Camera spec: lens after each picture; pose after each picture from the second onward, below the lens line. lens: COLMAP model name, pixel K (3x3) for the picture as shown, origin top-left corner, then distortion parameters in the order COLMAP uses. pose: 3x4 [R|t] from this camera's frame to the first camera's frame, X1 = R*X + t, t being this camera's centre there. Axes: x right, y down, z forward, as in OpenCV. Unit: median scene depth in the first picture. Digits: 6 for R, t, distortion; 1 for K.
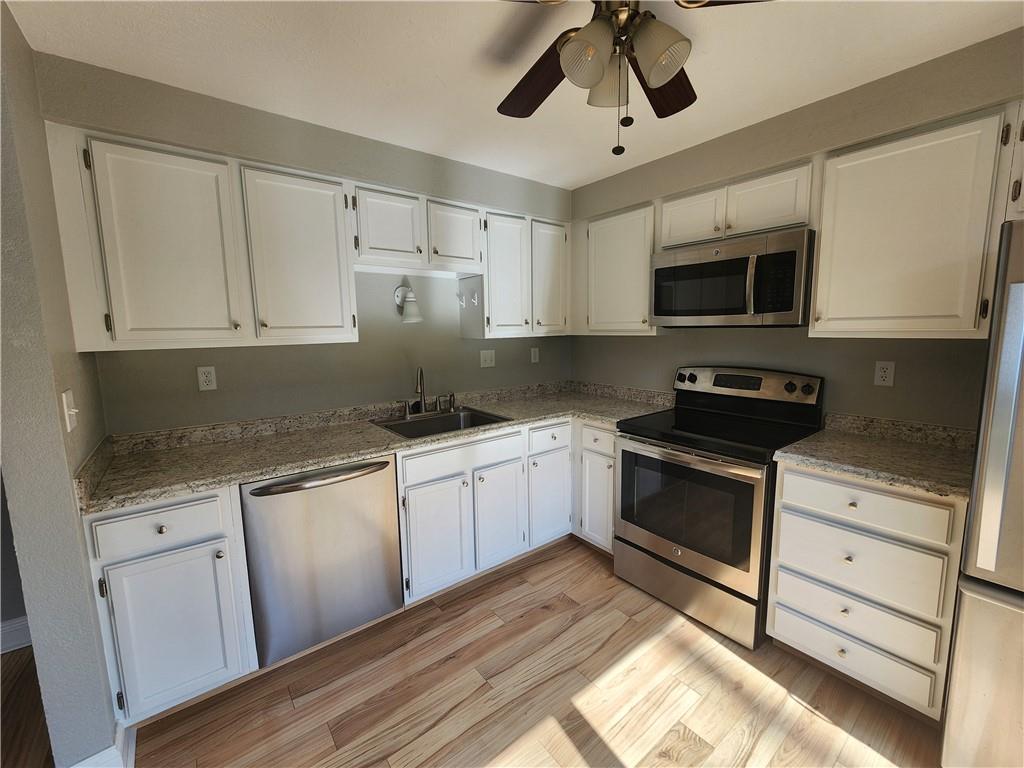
lens RADIAL K [[423.4, 0, 510.2], [0, 423.4, 382.5], [0, 0, 1]] dist [0.001439, 0.000399]
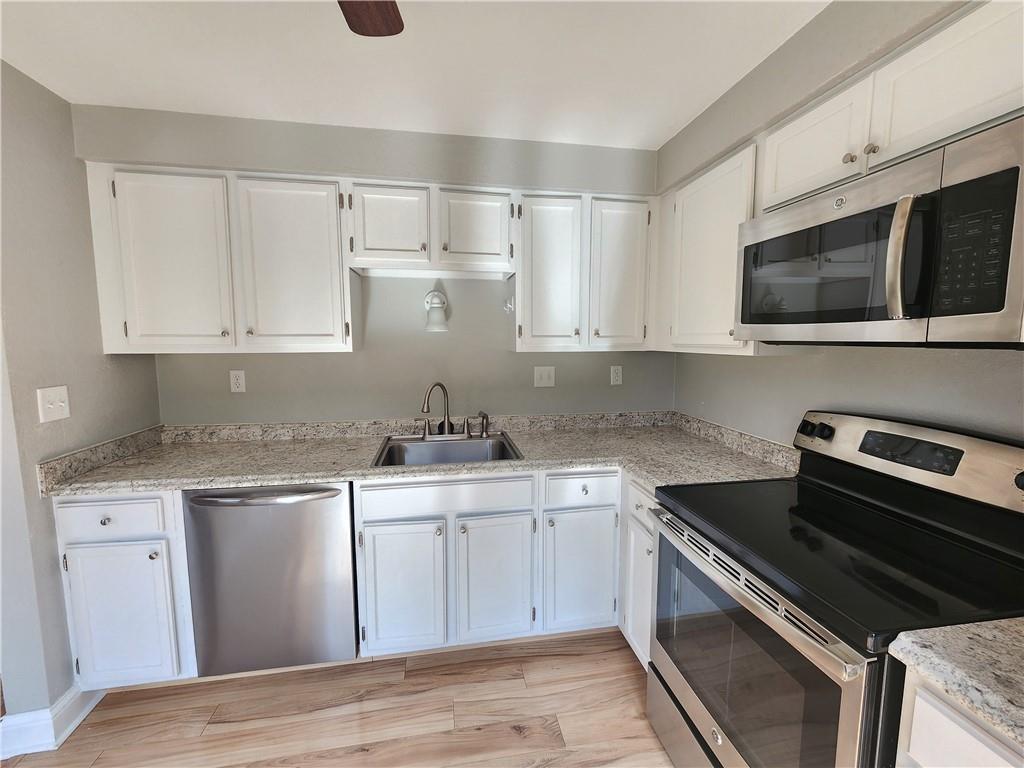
lens RADIAL K [[423.4, 0, 511.4], [0, 423.4, 383.4], [0, 0, 1]] dist [0.001439, 0.000399]
pose [[0.882261, 0.065248, -0.466218, 0.362689], [-0.074684, 0.997206, -0.001769, -0.049180], [0.464799, 0.036380, 0.884668, 0.331760]]
